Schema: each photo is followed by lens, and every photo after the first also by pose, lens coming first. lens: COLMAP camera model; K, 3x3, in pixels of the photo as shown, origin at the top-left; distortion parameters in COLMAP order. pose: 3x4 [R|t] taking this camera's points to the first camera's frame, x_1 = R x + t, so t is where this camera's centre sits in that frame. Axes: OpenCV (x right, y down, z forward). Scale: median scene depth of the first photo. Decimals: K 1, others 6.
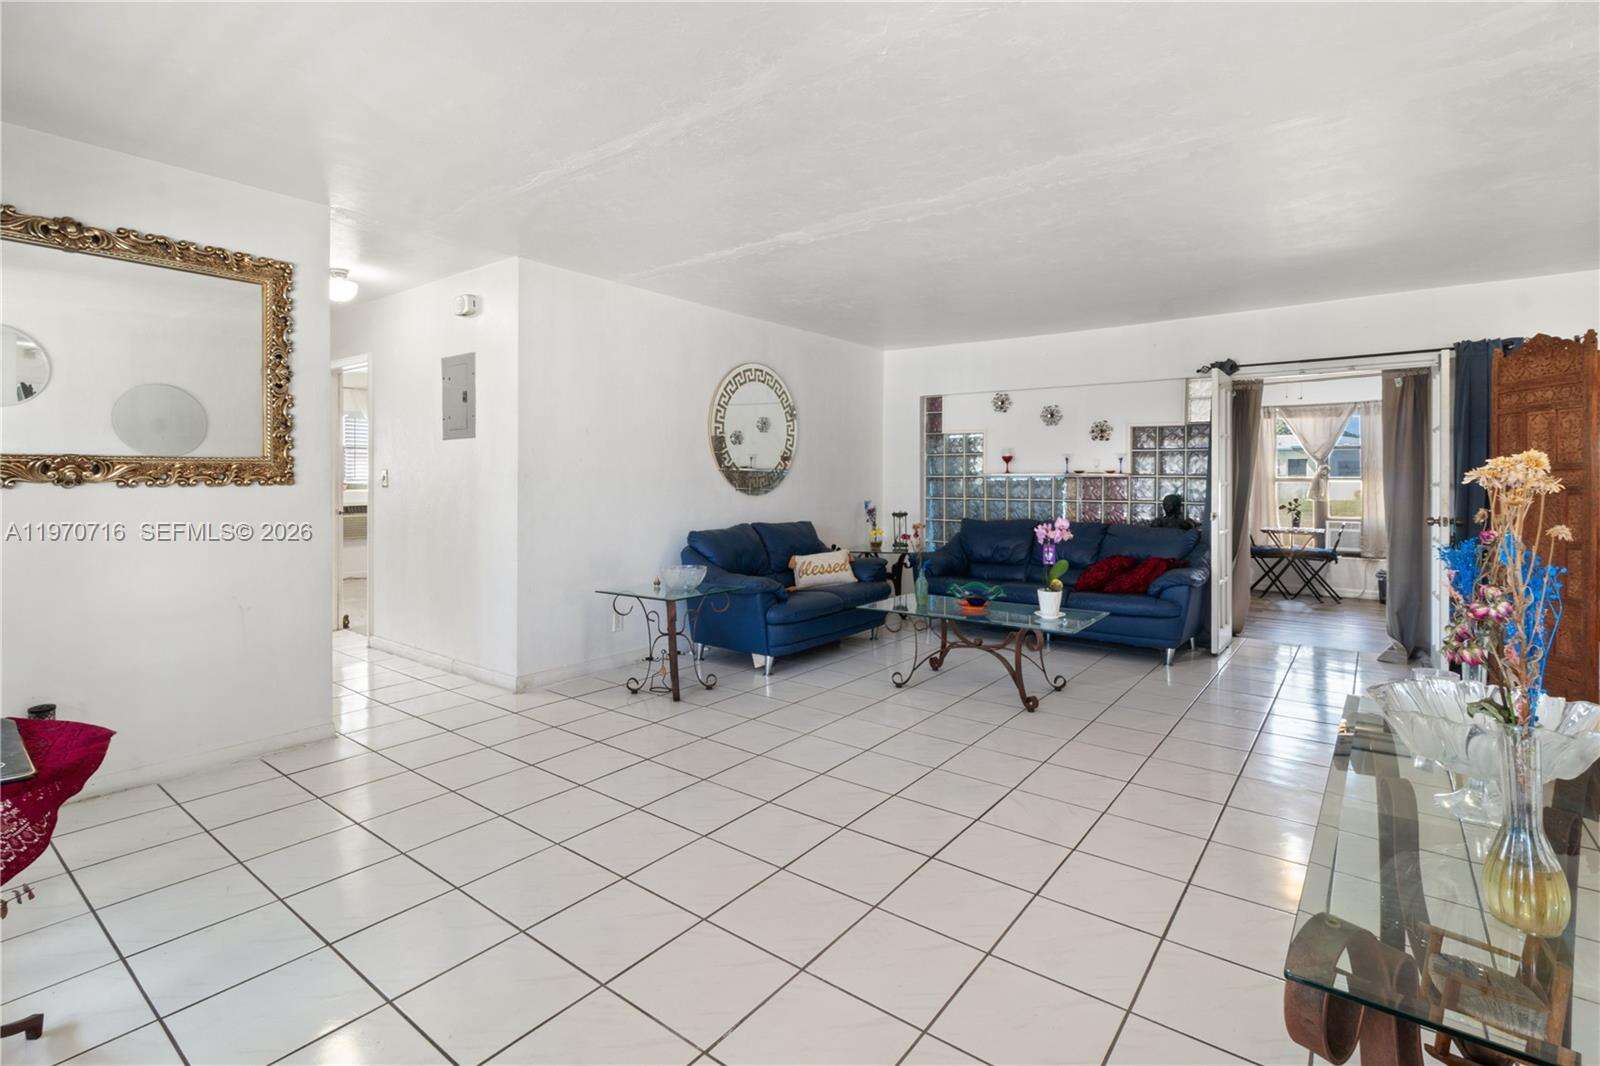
lens RADIAL K [[748.8, 0, 806.3], [0, 748.8, 488.3], [0, 0, 1]] dist [0.001072, 0.000204]
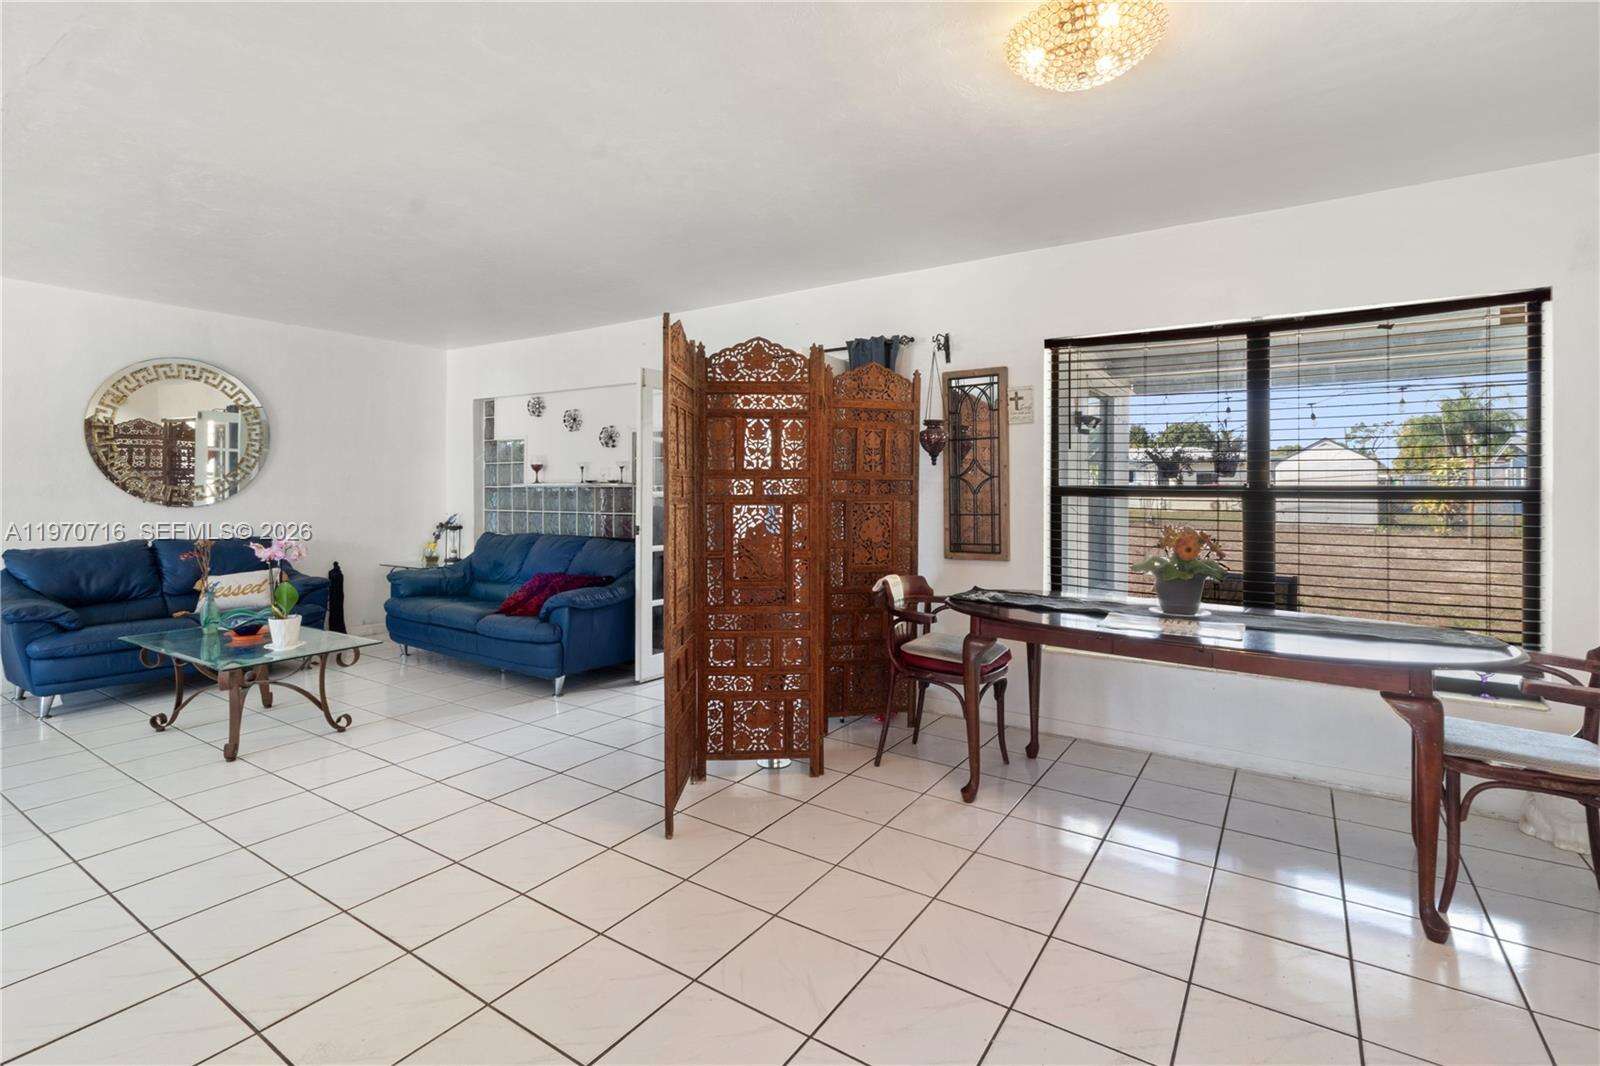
lens RADIAL K [[742.4, 0, 800.7], [0, 742.4, 512.9], [0, 0, 1]] dist [-0.000735, -0.000229]
pose [[0.997998, -0.001657, 0.063221, 0.529005], [0.000607, 0.999862, 0.016622, 0.001193], [-0.063240, -0.016550, 0.997861, 0.070193]]
